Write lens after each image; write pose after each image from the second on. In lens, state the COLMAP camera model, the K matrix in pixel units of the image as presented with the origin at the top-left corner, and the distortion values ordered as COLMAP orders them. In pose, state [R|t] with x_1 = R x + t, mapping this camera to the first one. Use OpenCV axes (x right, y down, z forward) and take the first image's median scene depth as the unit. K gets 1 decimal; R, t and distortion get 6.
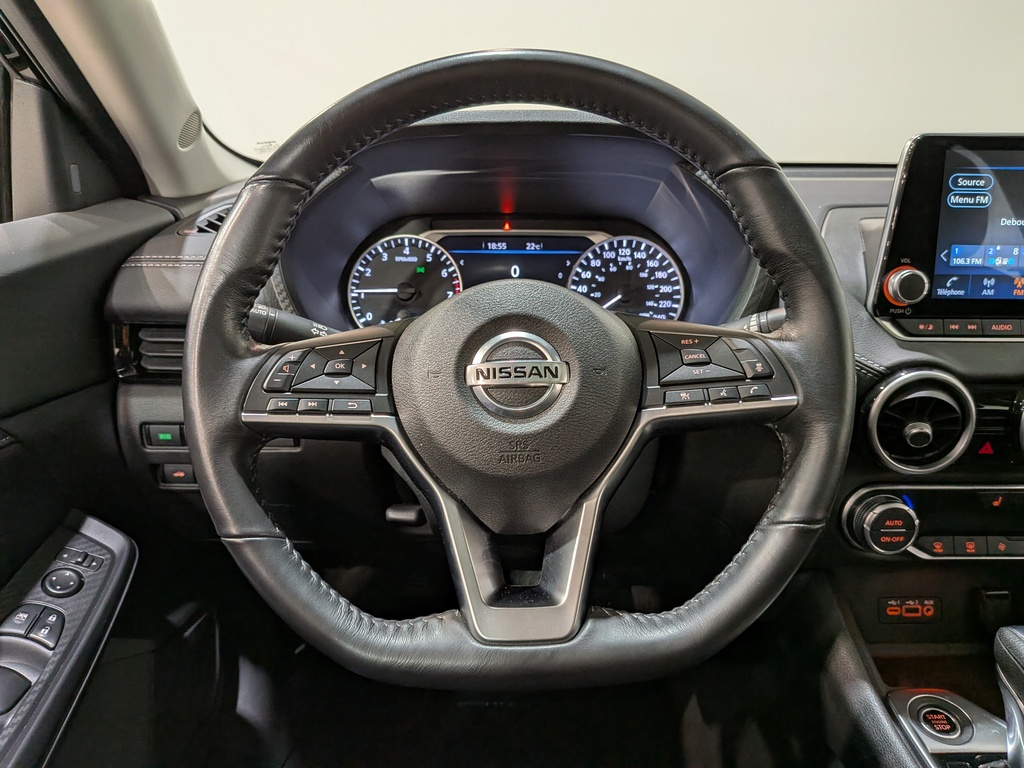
lens RADIAL K [[744.4, 0, 497.3], [0, 744.4, 371.0], [0, 0, 1]] dist [0.053977, -0.094879]
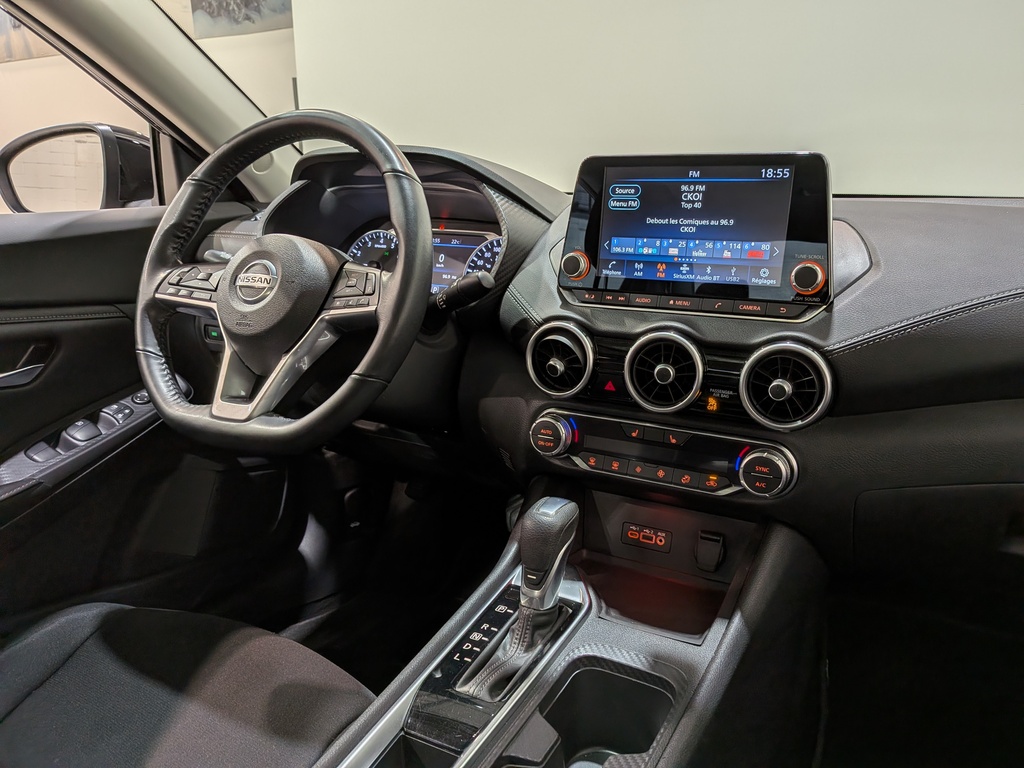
lens RADIAL K [[744.4, 0, 534.7], [0, 744.4, 395.7], [0, 0, 1]] dist [0.053977, -0.094879]
pose [[0.891569, 0.126713, -0.434796, 1.100406], [-0.142493, 0.989789, -0.003734, 0.142723], [0.429883, 0.065284, 0.900521, -0.268374]]
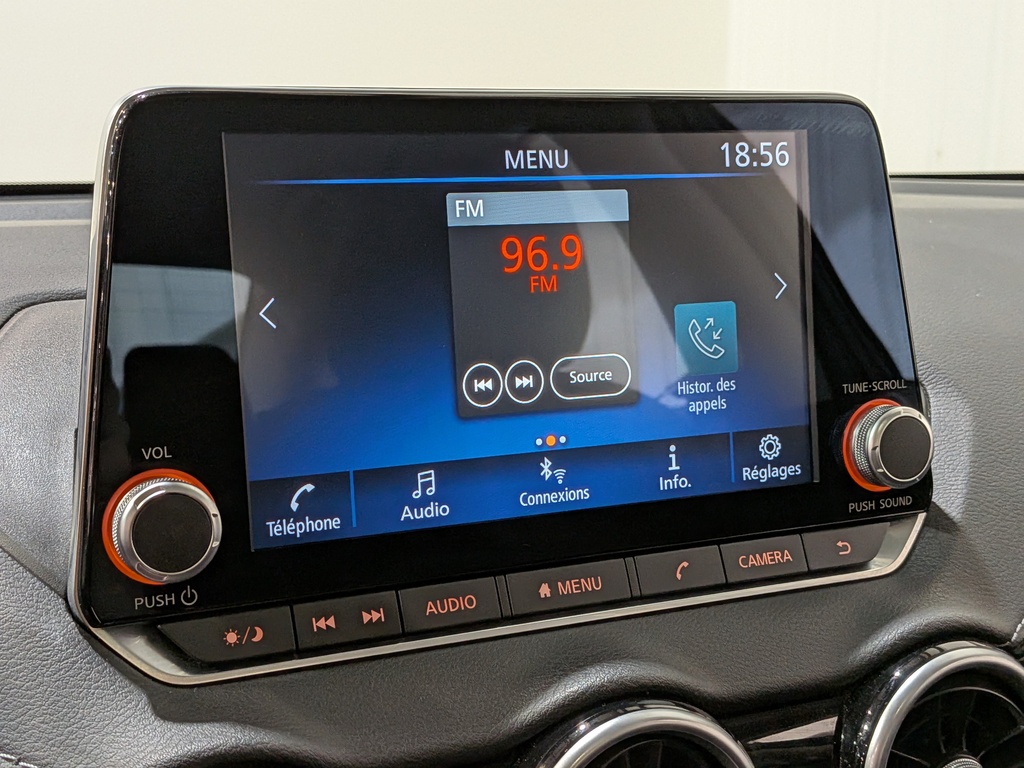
lens RADIAL K [[1546.5, 0, 518.9], [0, 1546.5, 402.3], [0, 0, 1]] dist [0.133068, 0.000000]
pose [[0.894206, -0.079530, 0.440533, 0.377135], [0.135728, 0.985936, -0.097512, -0.077387], [-0.426583, 0.146988, 0.892425, 0.291963]]
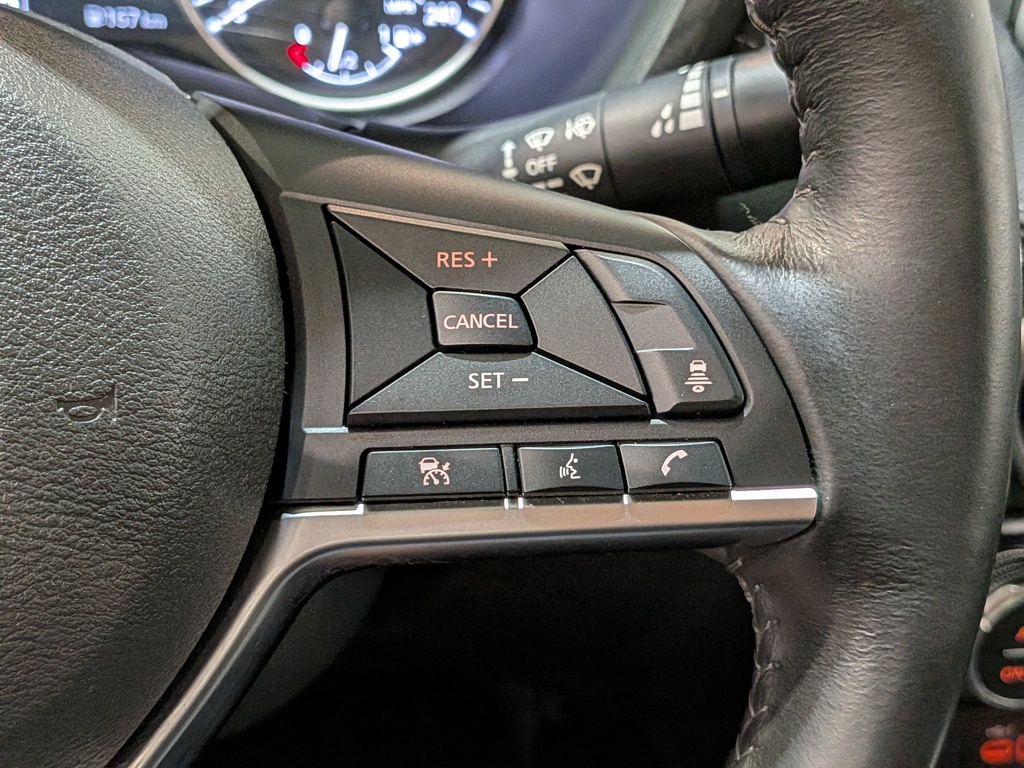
lens RADIAL K [[744.4, 0, 511.9], [0, 744.4, 382.6], [0, 0, 1]] dist [0.053977, -0.094879]
pose [[0.973810, -0.011540, 0.227070, 0.165921], [-0.051821, 0.961159, 0.271088, -0.056049], [-0.221378, -0.275755, 0.935388, 0.571127]]
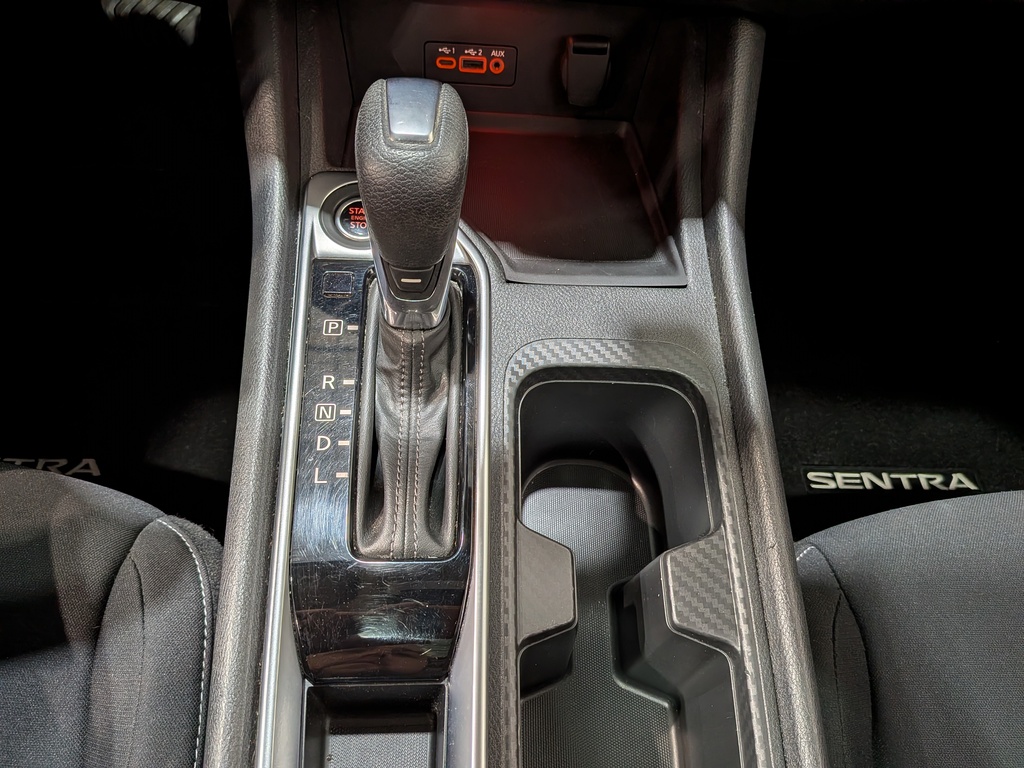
lens RADIAL K [[744.4, 0, 514.2], [0, 744.4, 390.7], [0, 0, 1]] dist [0.053977, -0.094879]
pose [[0.994500, 0.011650, 0.104085, 0.640819], [-0.075782, 0.766022, 0.638332, 0.127361], [-0.072295, -0.642709, 0.762692, 0.328753]]
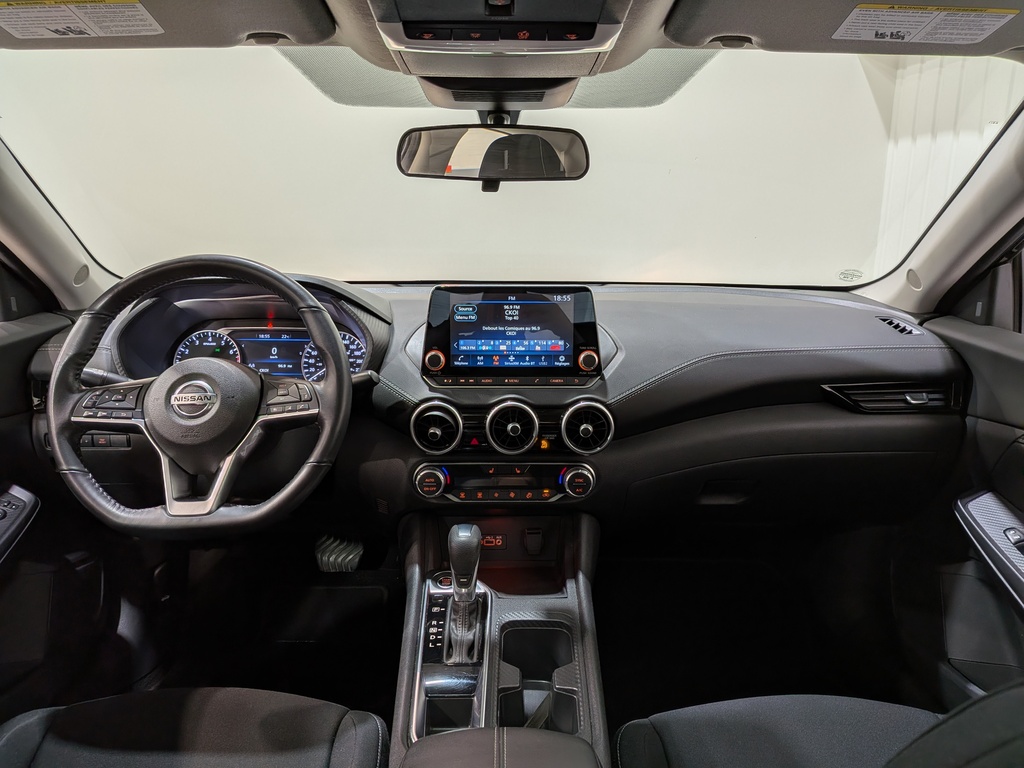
lens RADIAL K [[744.4, 0, 512.6], [0, 744.4, 383.6], [0, 0, 1]] dist [0.053977, -0.094879]
pose [[0.999642, -0.001676, 0.026707, 0.690193], [0.003663, 0.997211, -0.074543, 0.095660], [-0.026507, 0.074614, 0.996860, -0.962917]]
